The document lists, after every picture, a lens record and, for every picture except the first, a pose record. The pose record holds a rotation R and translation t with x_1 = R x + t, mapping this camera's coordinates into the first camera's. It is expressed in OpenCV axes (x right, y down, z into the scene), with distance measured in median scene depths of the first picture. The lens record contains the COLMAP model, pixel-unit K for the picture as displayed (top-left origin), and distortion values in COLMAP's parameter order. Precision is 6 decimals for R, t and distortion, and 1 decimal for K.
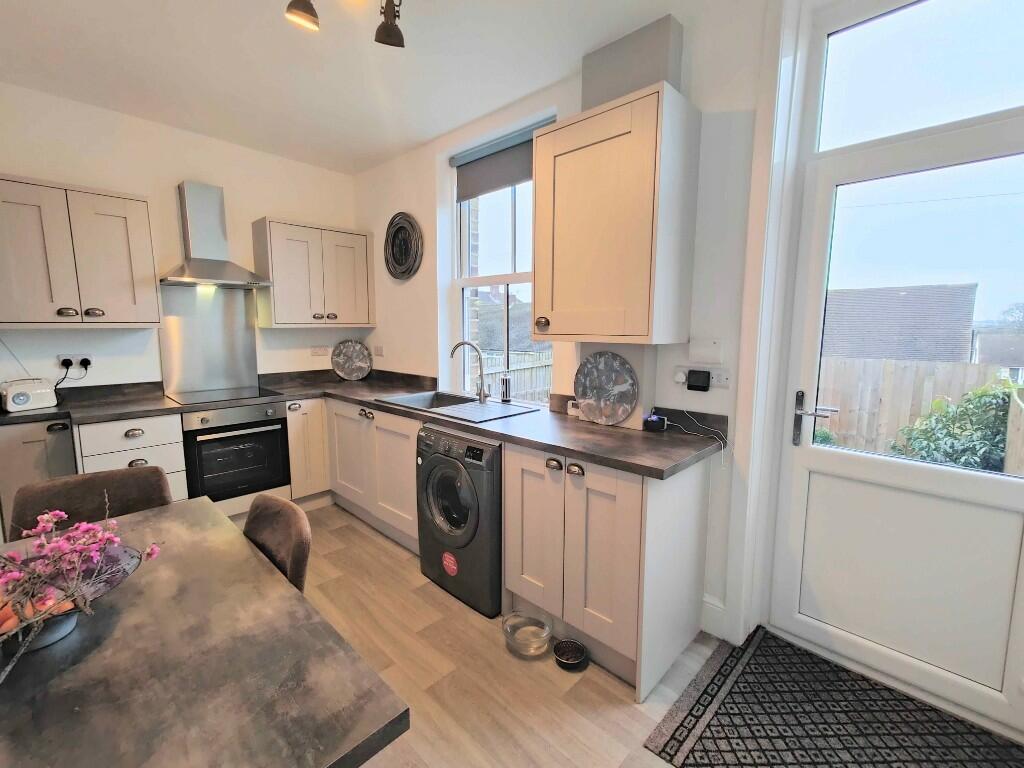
lens RADIAL K [[451.1, 0, 510.6], [0, 451.1, 382.6], [0, 0, 1]] dist [0.002802, 0.000292]
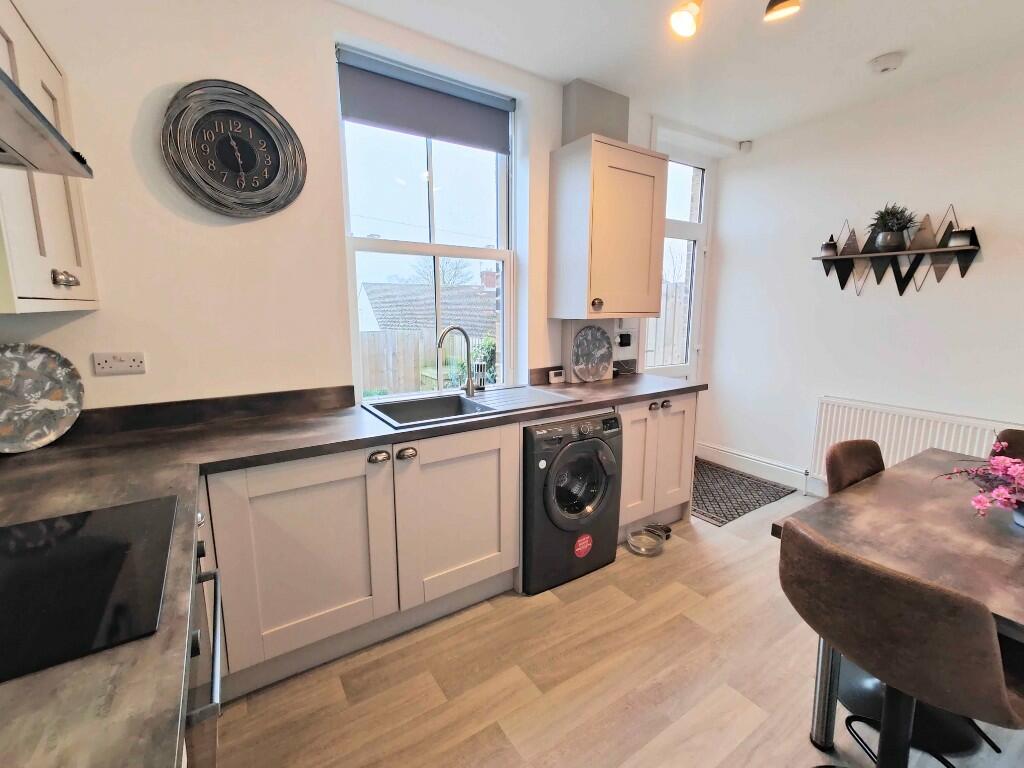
lens RADIAL K [[451.1, 0, 510.6], [0, 451.1, 382.6], [0, 0, 1]] dist [0.002802, 0.000292]
pose [[0.216475, -0.163959, 0.962422, -0.959530], [0.122551, 0.982563, 0.139825, -0.100980], [-0.968566, 0.087677, 0.232794, 0.798685]]
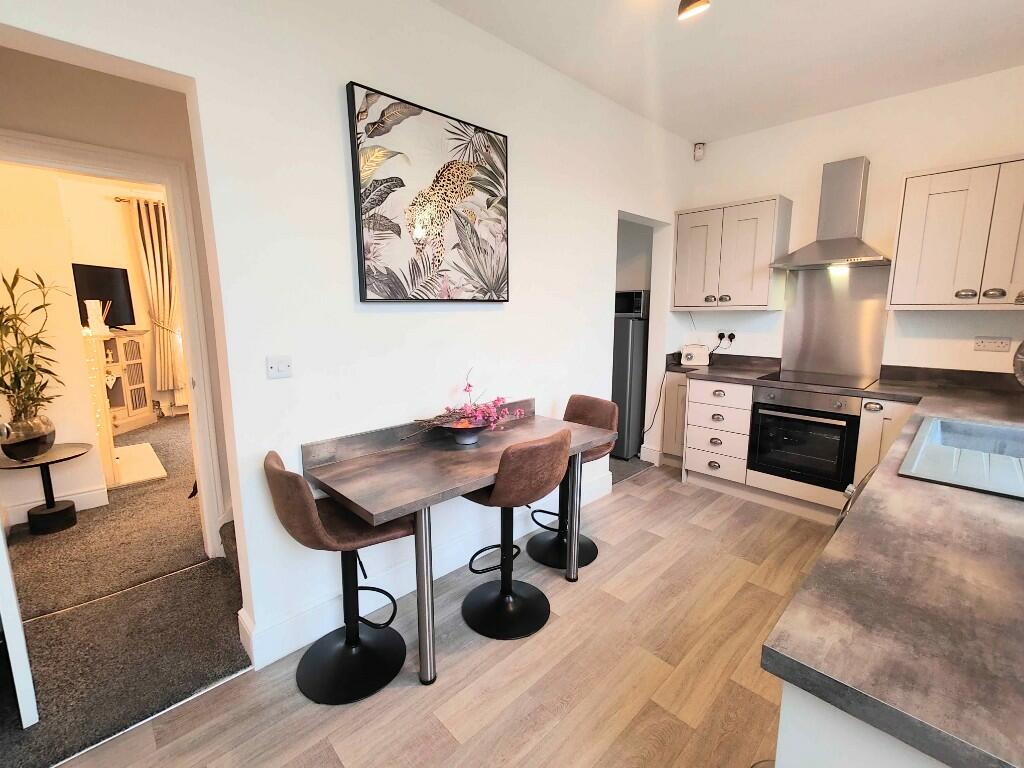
lens RADIAL K [[446.3, 0, 510.3], [0, 446.3, 378.8], [0, 0, 1]] dist [0.000156, 0.000067]
pose [[-0.029947, 0.154843, -0.987485, 0.427176], [-0.122253, 0.979944, 0.157368, -0.054754], [0.992047, 0.125436, -0.010416, 0.430215]]
